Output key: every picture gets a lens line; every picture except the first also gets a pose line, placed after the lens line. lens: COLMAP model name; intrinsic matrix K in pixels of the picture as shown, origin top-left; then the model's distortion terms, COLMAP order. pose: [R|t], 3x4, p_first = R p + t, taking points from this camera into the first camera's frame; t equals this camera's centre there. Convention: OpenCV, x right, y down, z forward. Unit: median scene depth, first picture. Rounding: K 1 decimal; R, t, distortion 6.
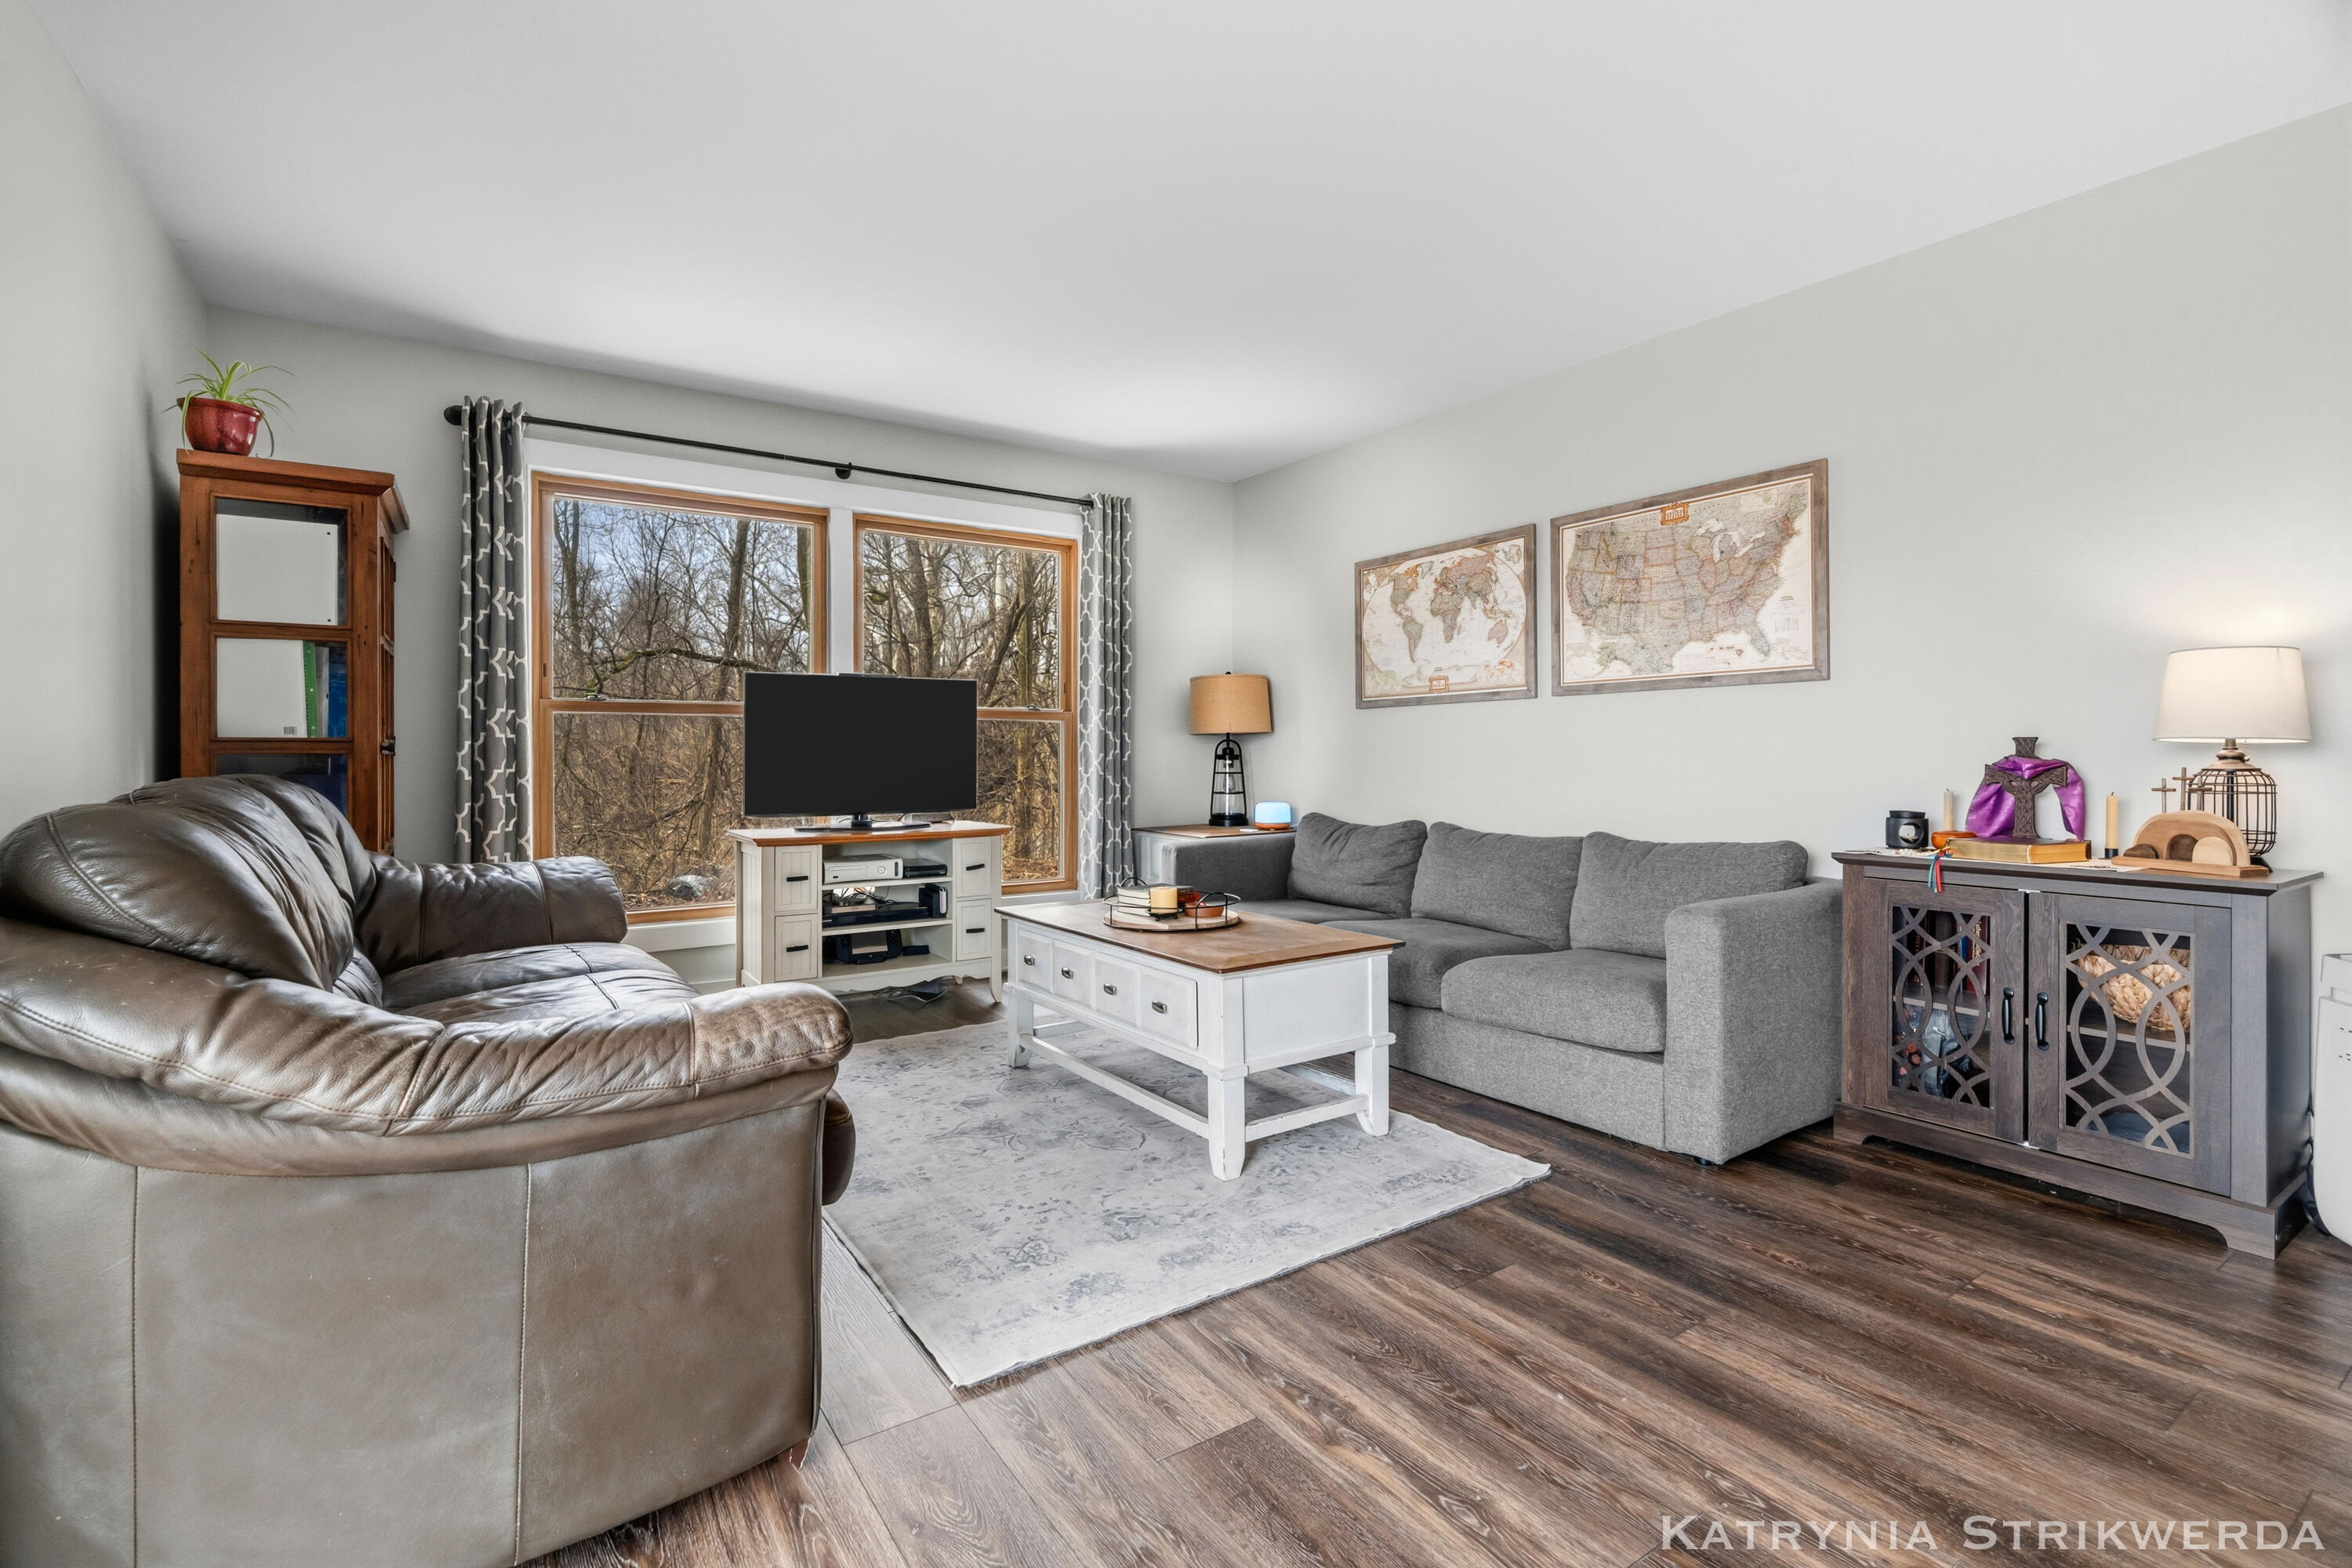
lens RADIAL K [[1074.5, 0, 1177.3], [0, 1074.5, 769.4], [0, 0, 1]] dist [-0.009450, 0.003737]
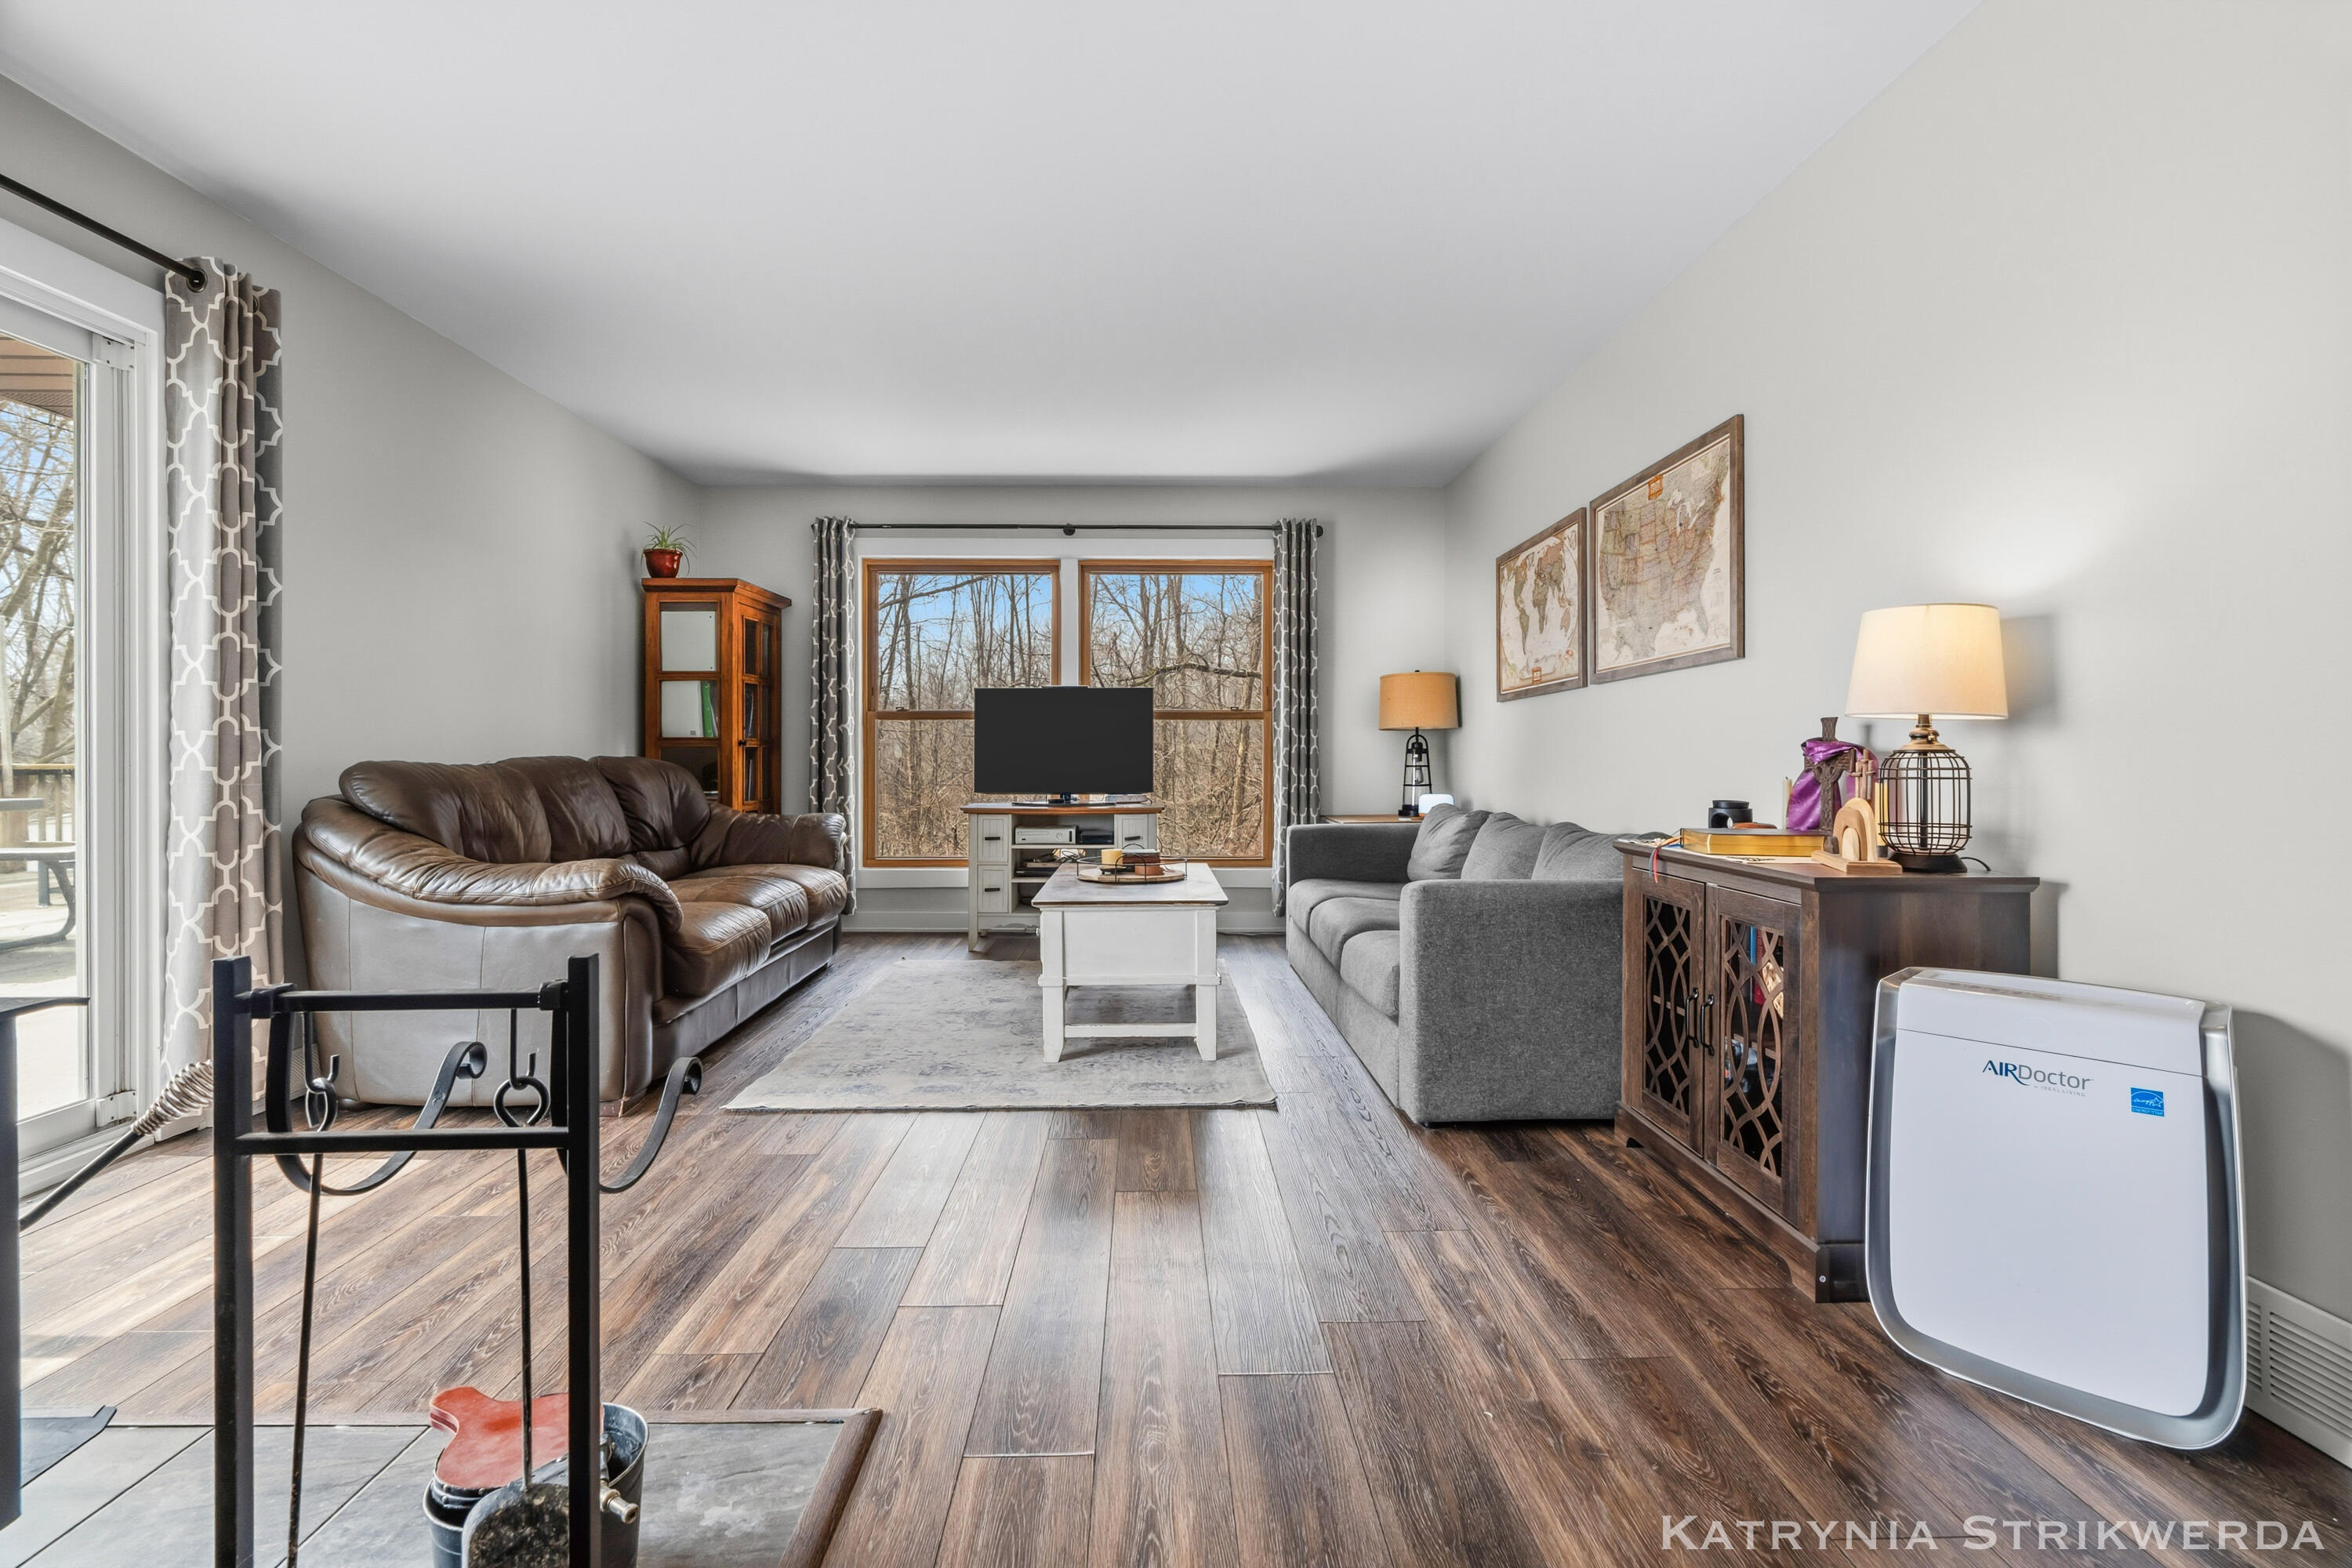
lens RADIAL K [[1074.5, 0, 1174.1], [0, 1074.5, 777.3], [0, 0, 1]] dist [-0.009450, 0.003737]
pose [[0.835262, 0.011512, -0.549732, 0.680873], [-0.009803, 0.999934, 0.006045, 0.015684], [0.549765, 0.000340, 0.835319, -0.019297]]
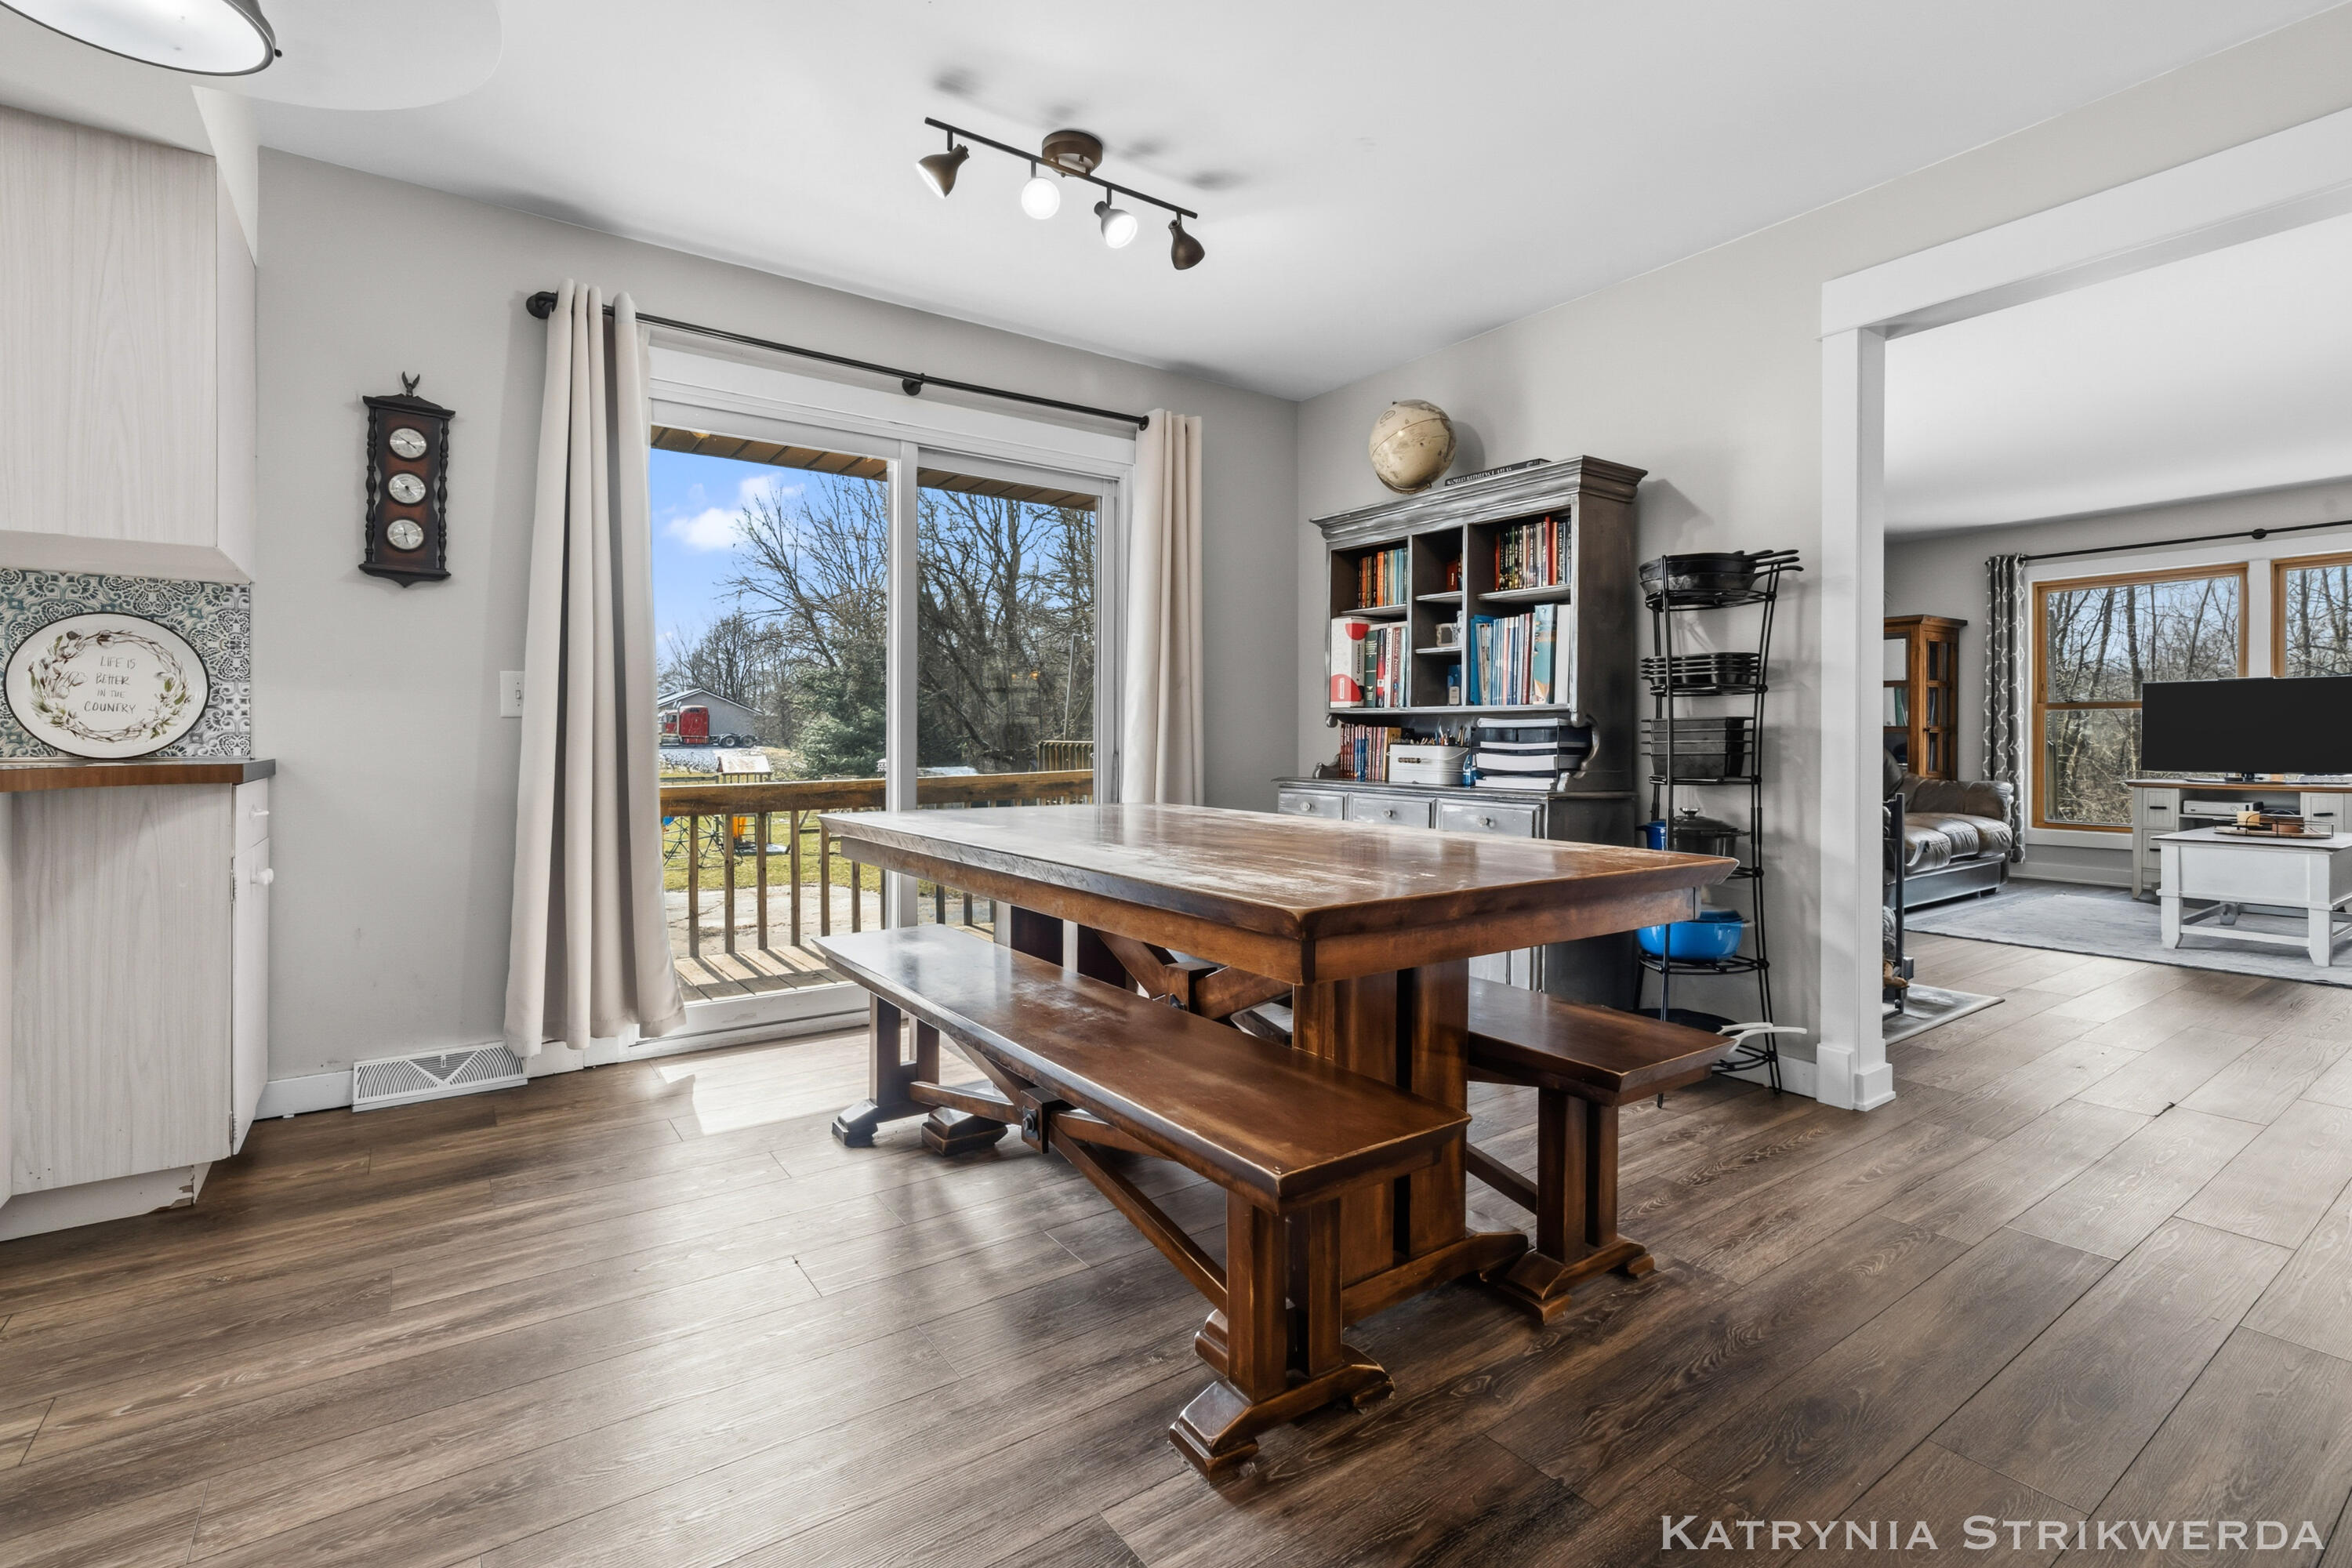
lens RADIAL K [[1074.5, 0, 1205.2], [0, 1074.5, 725.3], [0, 0, 1]] dist [-0.009450, 0.003737]
pose [[0.016306, -0.017907, -0.999707, 1.446696], [-0.022528, 0.999579, -0.018273, 0.045600], [0.999613, 0.022820, 0.015896, -0.559163]]
